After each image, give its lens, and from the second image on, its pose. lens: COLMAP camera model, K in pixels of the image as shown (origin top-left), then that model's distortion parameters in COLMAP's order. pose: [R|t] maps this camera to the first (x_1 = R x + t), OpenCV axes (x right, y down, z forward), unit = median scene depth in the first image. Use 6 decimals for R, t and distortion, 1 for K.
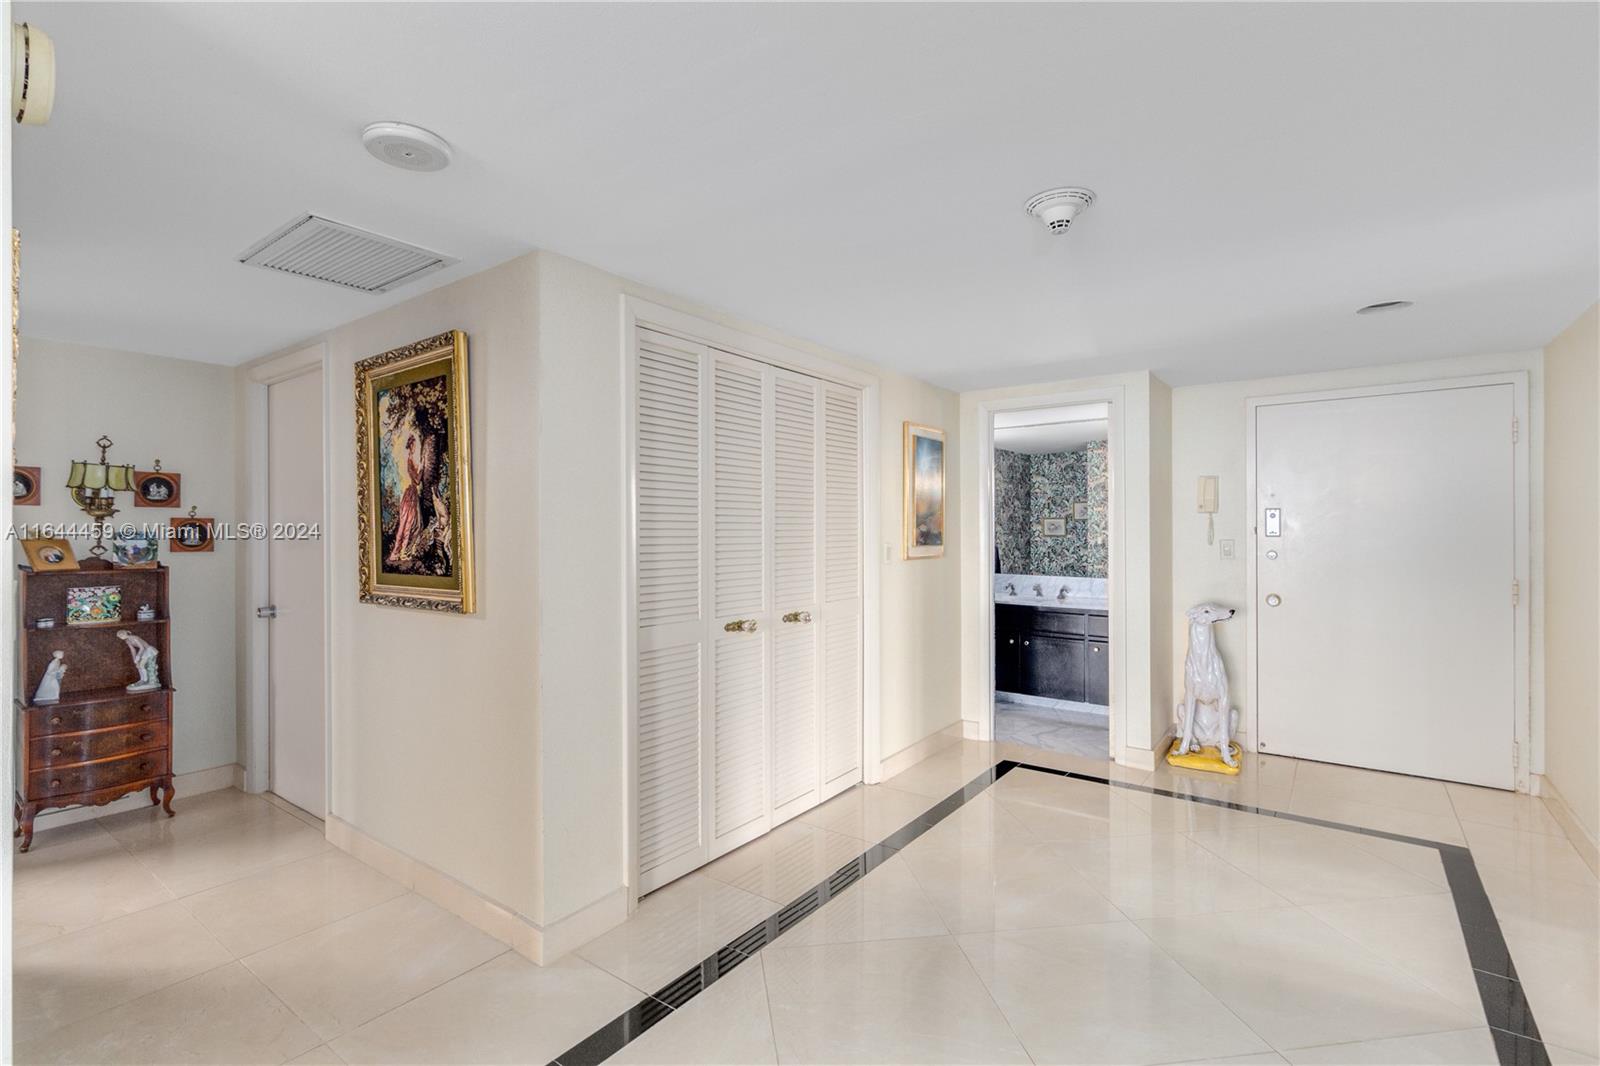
lens RADIAL K [[738.6, 0, 808.3], [0, 738.6, 538.9], [0, 0, 1]] dist [-0.001697, -0.000034]
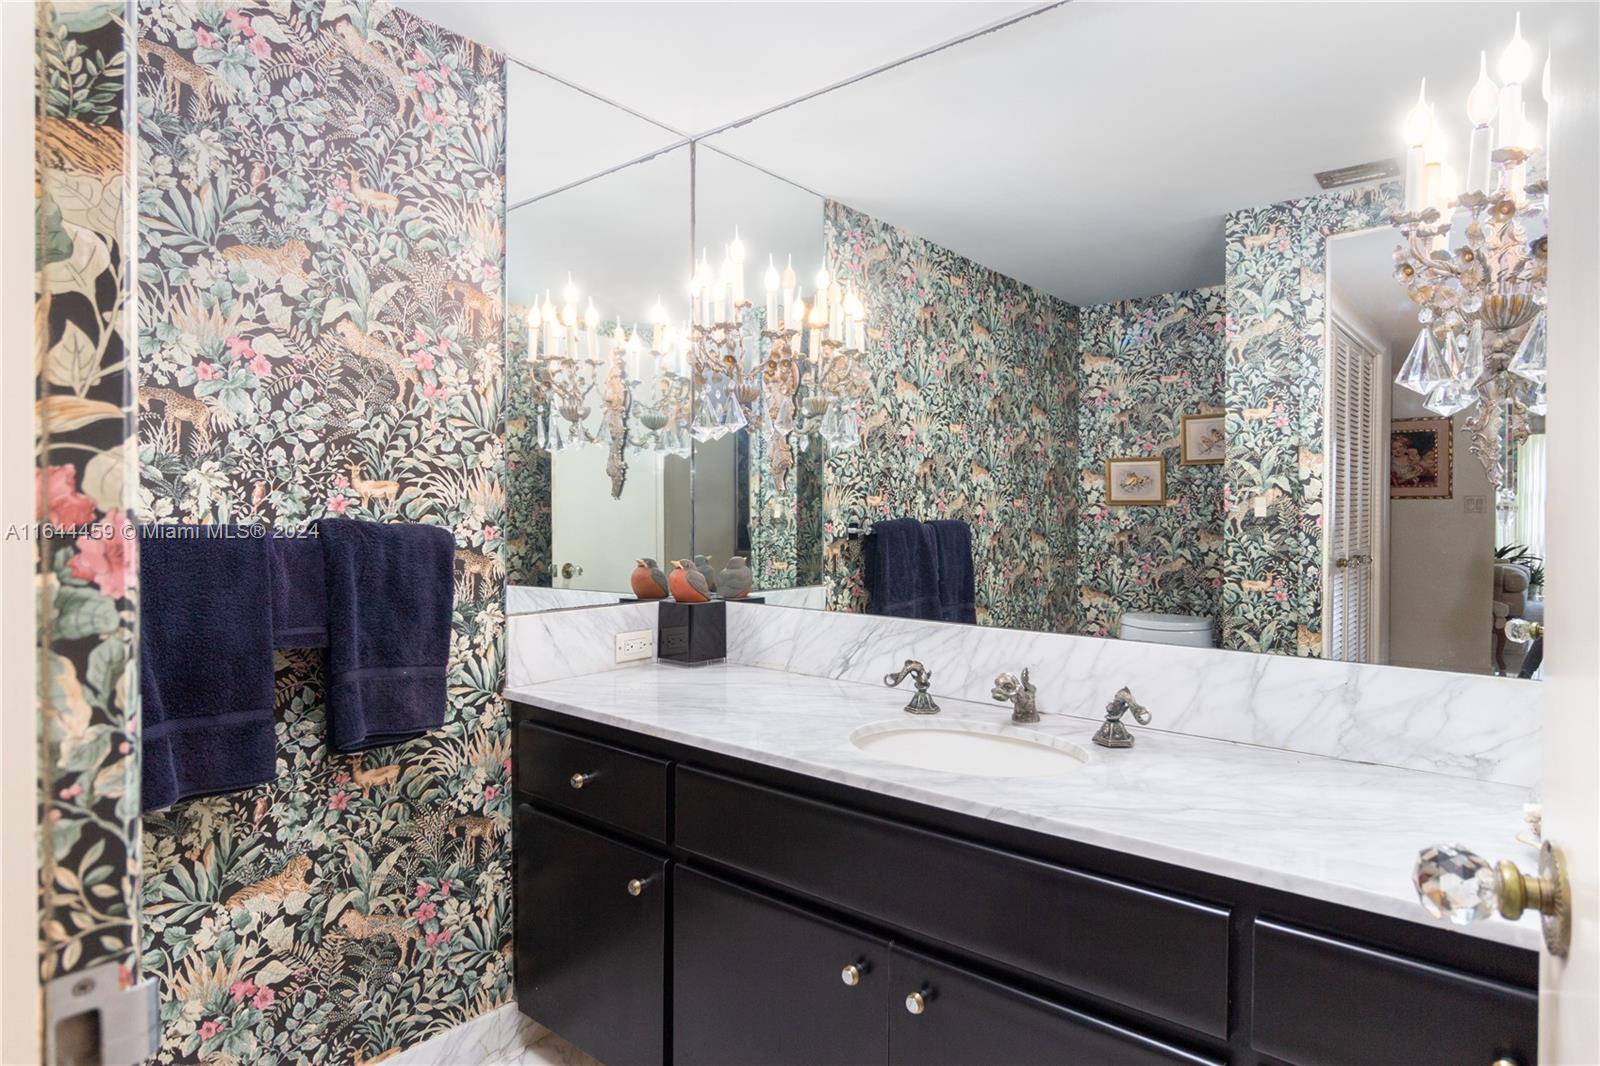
lens RADIAL K [[969.9, 0, 792.5], [0, 969.9, 529.5], [0, 0, 1]] dist [-0.000133, 0.007678]
pose [[0.999001, 0.008215, -0.043925, 0.170616], [-0.008115, 0.999964, 0.002439, 0.010726], [0.043943, -0.002080, 0.999032, 0.465342]]
